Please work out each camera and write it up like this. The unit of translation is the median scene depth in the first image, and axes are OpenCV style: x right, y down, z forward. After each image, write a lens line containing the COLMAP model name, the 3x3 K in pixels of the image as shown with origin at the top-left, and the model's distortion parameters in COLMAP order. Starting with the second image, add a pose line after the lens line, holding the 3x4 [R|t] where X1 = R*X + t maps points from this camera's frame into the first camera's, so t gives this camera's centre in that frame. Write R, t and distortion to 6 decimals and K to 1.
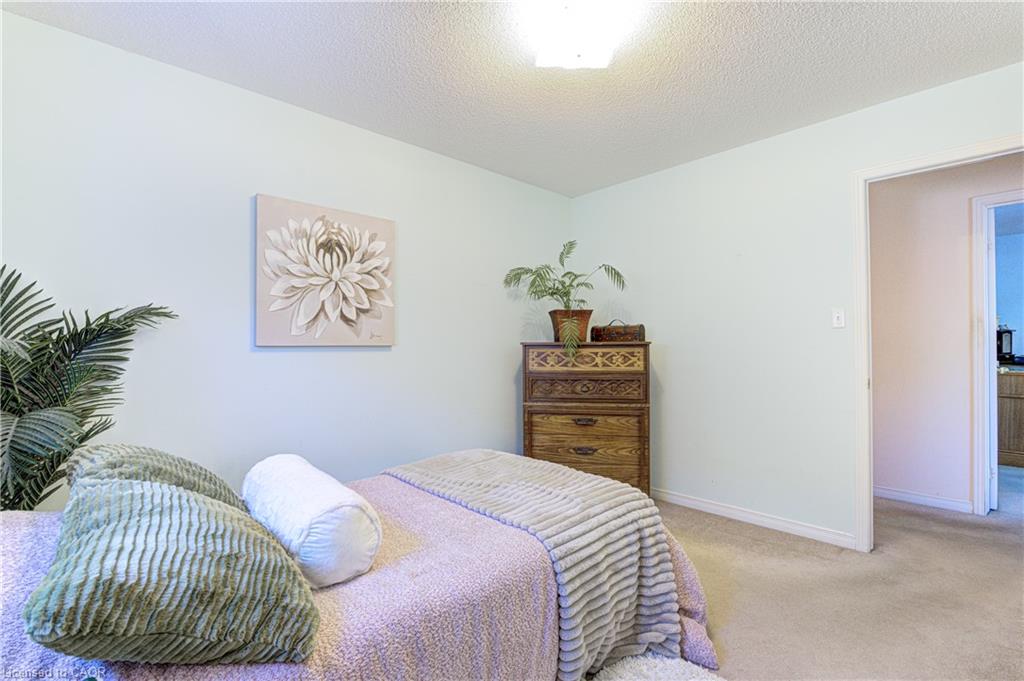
lens RADIAL K [[462.1, 0, 510.4], [0, 462.1, 342.0], [0, 0, 1]] dist [0.011525, 0.000397]
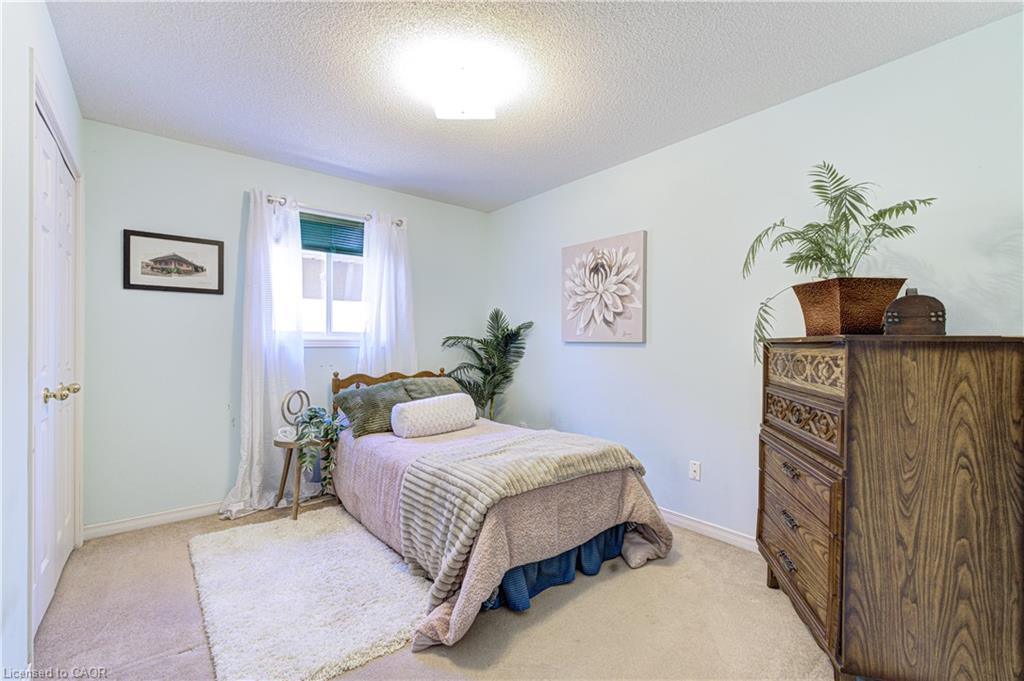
lens RADIAL K [[462.1, 0, 510.4], [0, 462.1, 342.0], [0, 0, 1]] dist [0.011525, 0.000397]
pose [[-0.089175, -0.000534, -0.996016, 0.954957], [-0.000865, 1.000000, -0.000458, 0.007869], [0.996016, 0.000821, -0.089176, 0.850546]]
